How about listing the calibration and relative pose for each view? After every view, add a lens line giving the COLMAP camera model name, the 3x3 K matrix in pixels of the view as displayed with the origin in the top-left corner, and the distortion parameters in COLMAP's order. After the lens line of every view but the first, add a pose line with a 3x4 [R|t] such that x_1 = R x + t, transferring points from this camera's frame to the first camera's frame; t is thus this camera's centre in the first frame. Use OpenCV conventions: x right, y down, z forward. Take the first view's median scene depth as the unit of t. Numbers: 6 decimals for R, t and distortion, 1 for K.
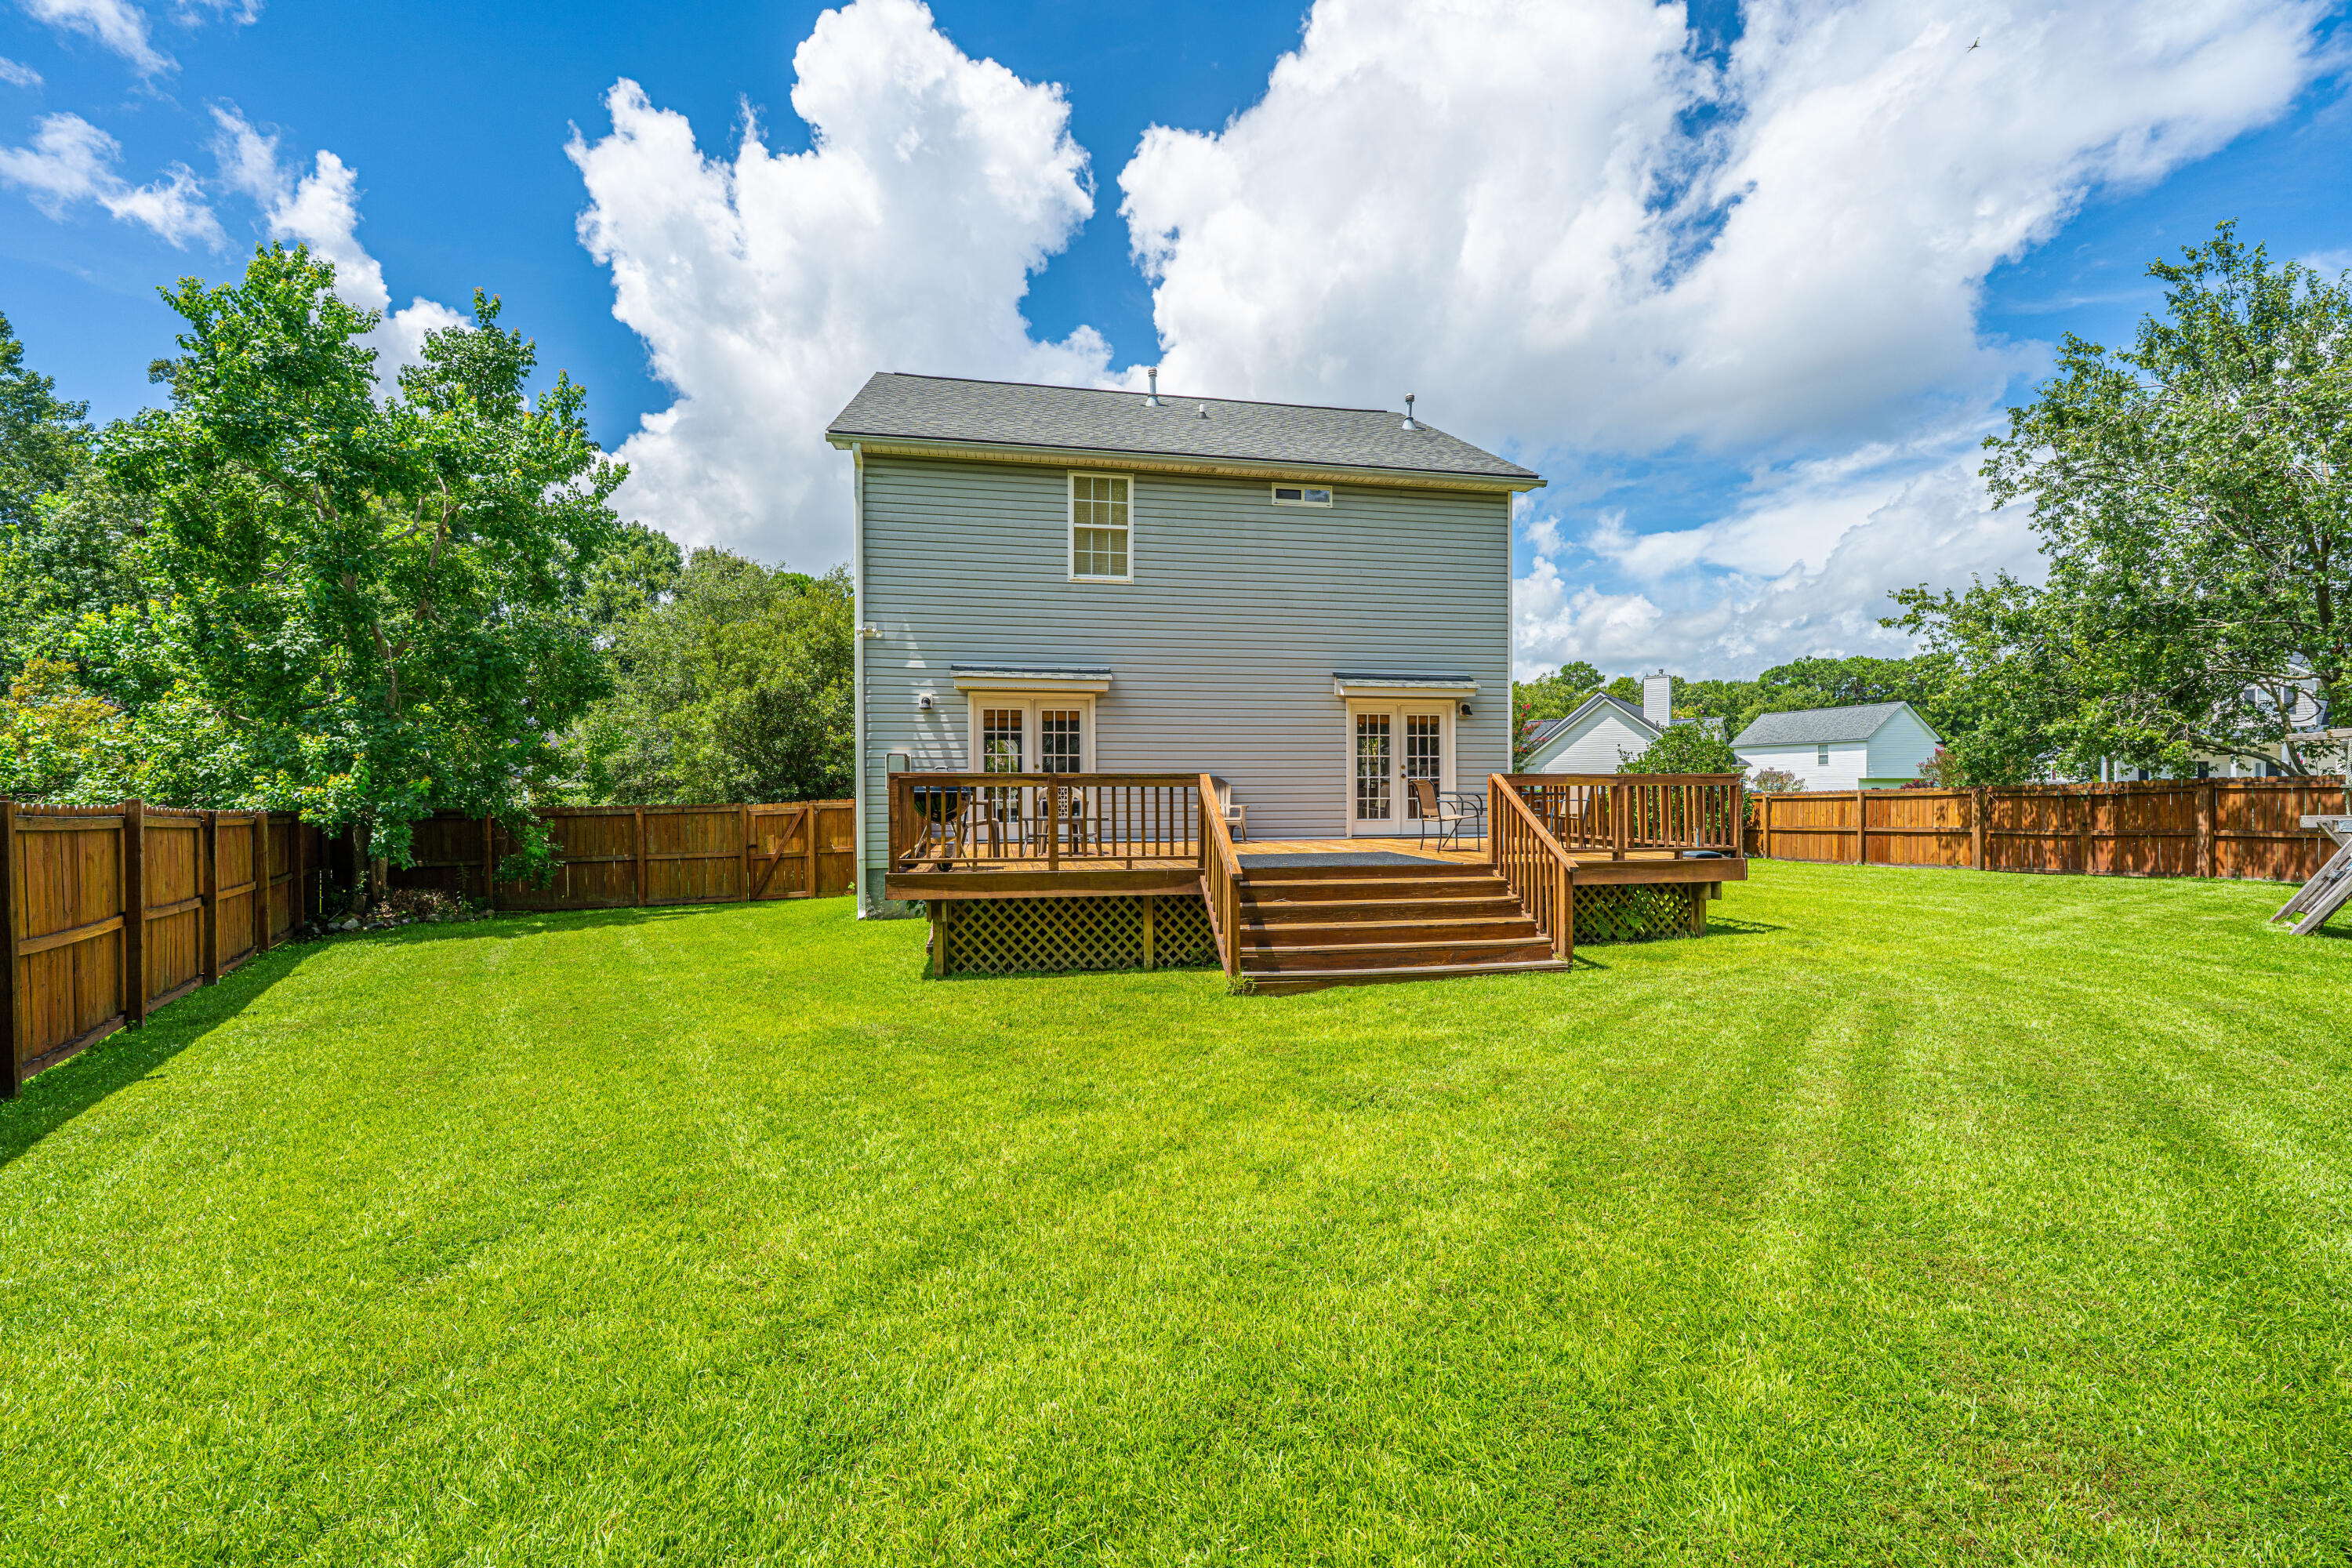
lens RADIAL K [[964.8, 0, 1029.3], [0, 964.8, 736.5], [0, 0, 1]] dist [0.002290, 0.000200]
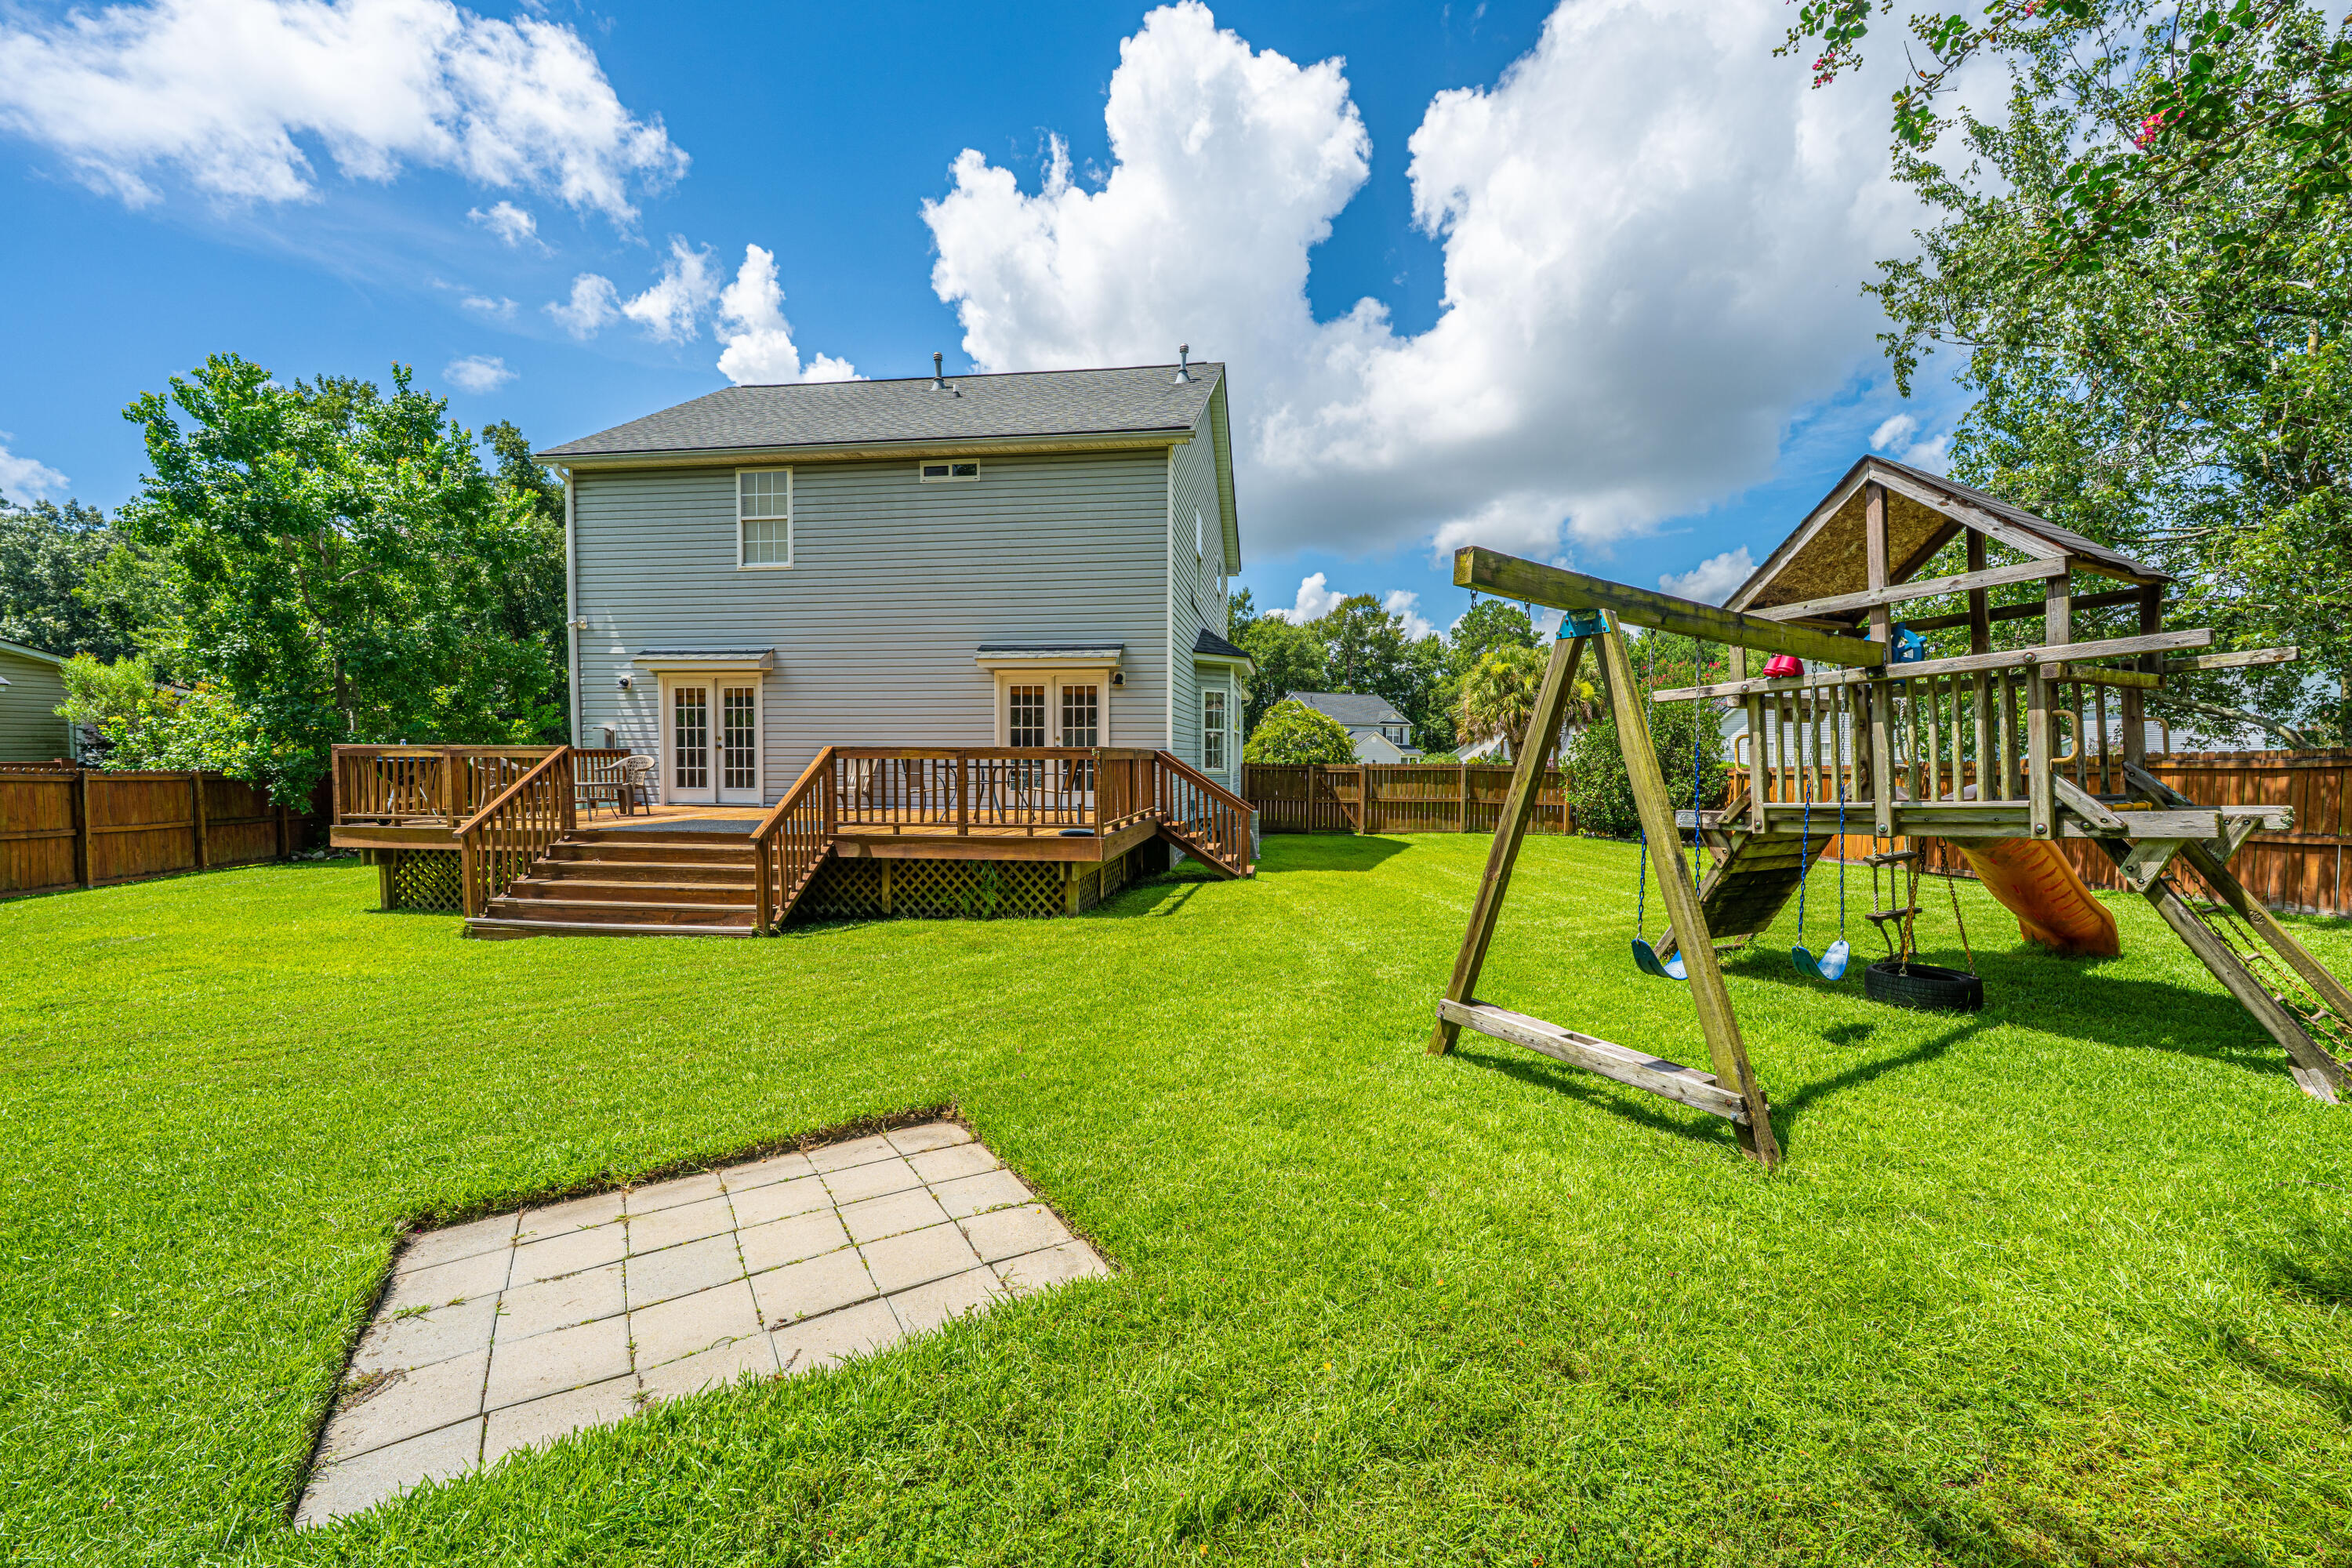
lens RADIAL K [[916.2, 0, 1227.9], [0, 916.2, 747.5], [0, 0, 1]] dist [-0.012427, -0.000119]
pose [[0.952790, 0.002691, -0.303618, 0.768695], [0.009189, 0.999247, 0.037693, 0.006447], [0.303491, -0.038703, 0.952048, 0.146902]]
